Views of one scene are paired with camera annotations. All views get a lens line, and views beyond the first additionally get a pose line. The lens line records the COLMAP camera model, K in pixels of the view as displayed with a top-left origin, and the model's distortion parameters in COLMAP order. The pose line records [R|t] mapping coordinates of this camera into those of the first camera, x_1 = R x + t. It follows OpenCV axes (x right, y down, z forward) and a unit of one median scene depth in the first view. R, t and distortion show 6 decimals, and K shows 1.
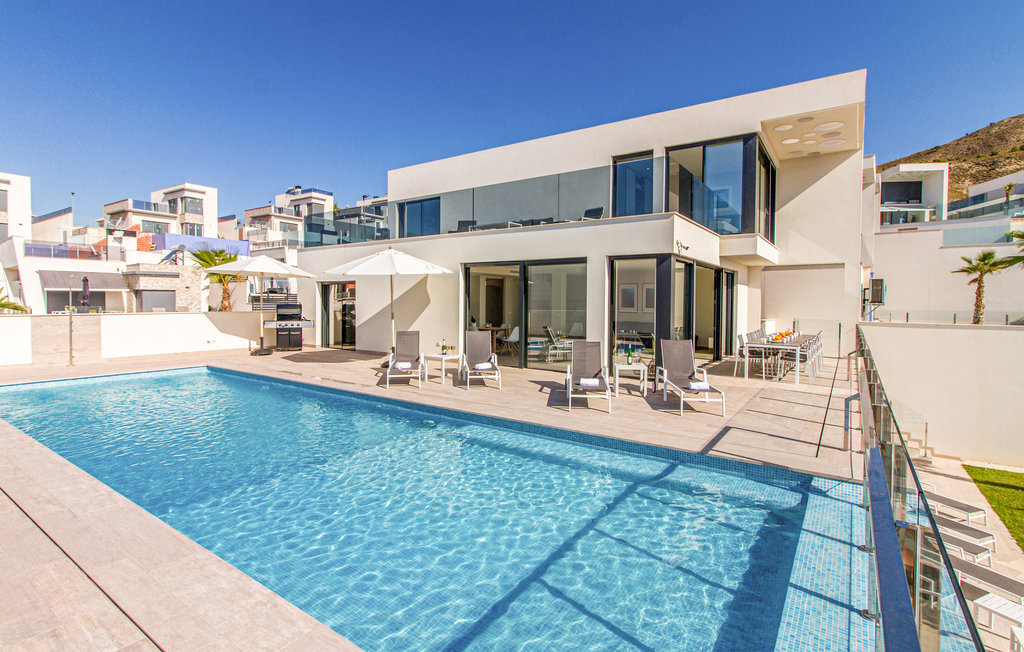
lens RADIAL K [[488.3, 0, 507.0], [0, 488.3, 310.3], [0, 0, 1]] dist [-0.002692, -0.000234]
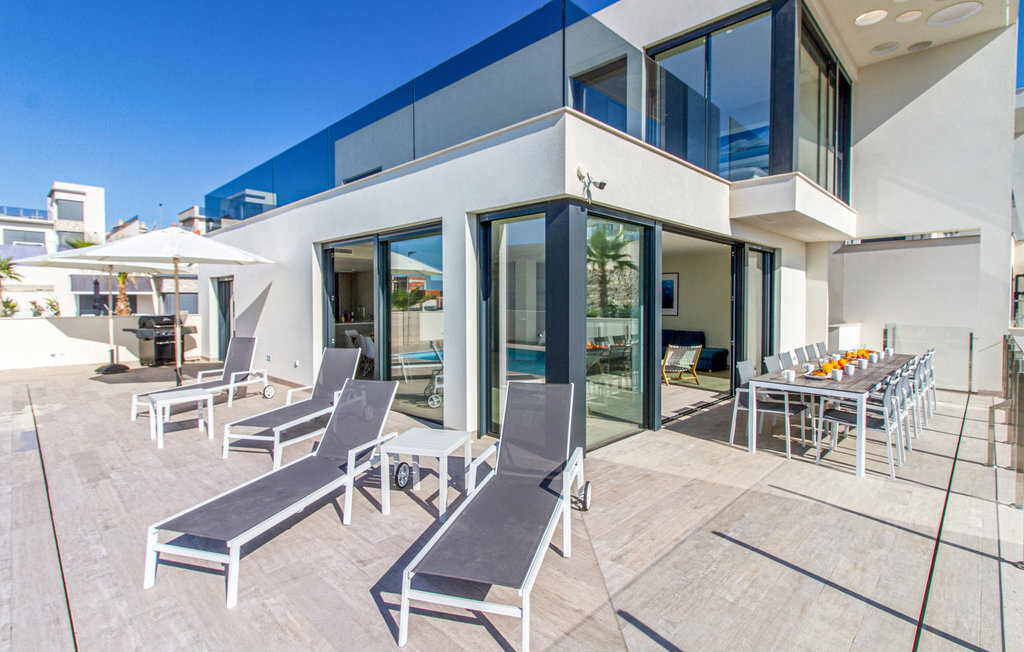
lens RADIAL K [[486.6, 0, 507.1], [0, 486.6, 310.9], [0, 0, 1]] dist [0.004546, 0.000286]
pose [[0.986231, -0.005730, -0.165276, 0.238870], [0.005822, 0.999983, 0.000072, -0.002573], [0.165273, -0.001033, 0.986247, 0.341694]]
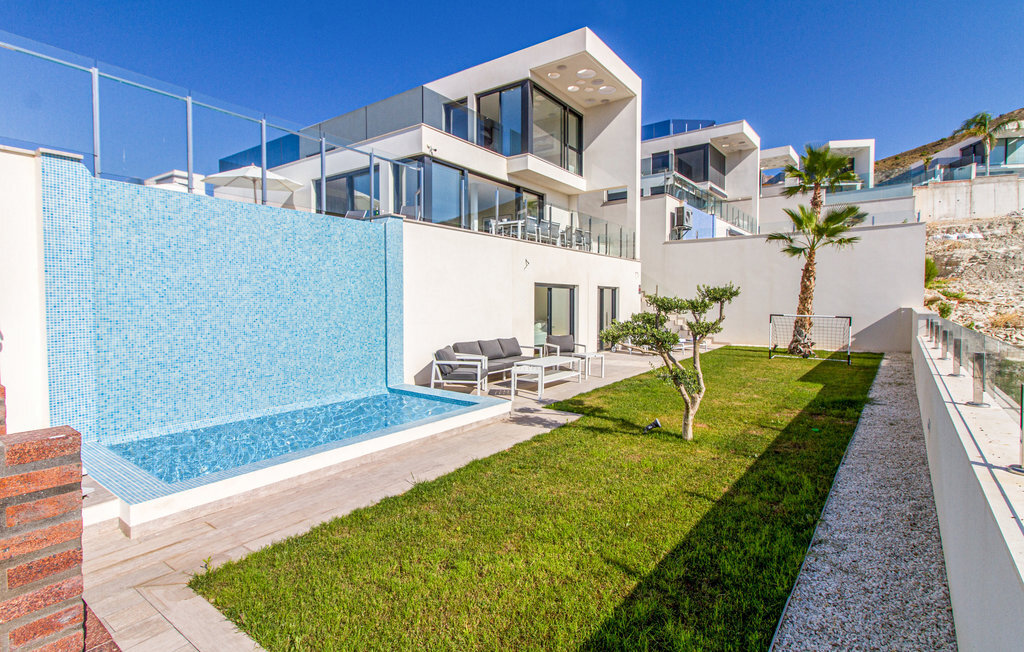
lens RADIAL K [[488.3, 0, 507.0], [0, 488.3, 310.3], [0, 0, 1]] dist [-0.002692, -0.000234]
pose [[0.999865, -0.005505, -0.015486, 0.401878], [0.005546, 0.999981, 0.002610, 0.227573], [0.015471, -0.002696, 0.999877, -0.287335]]
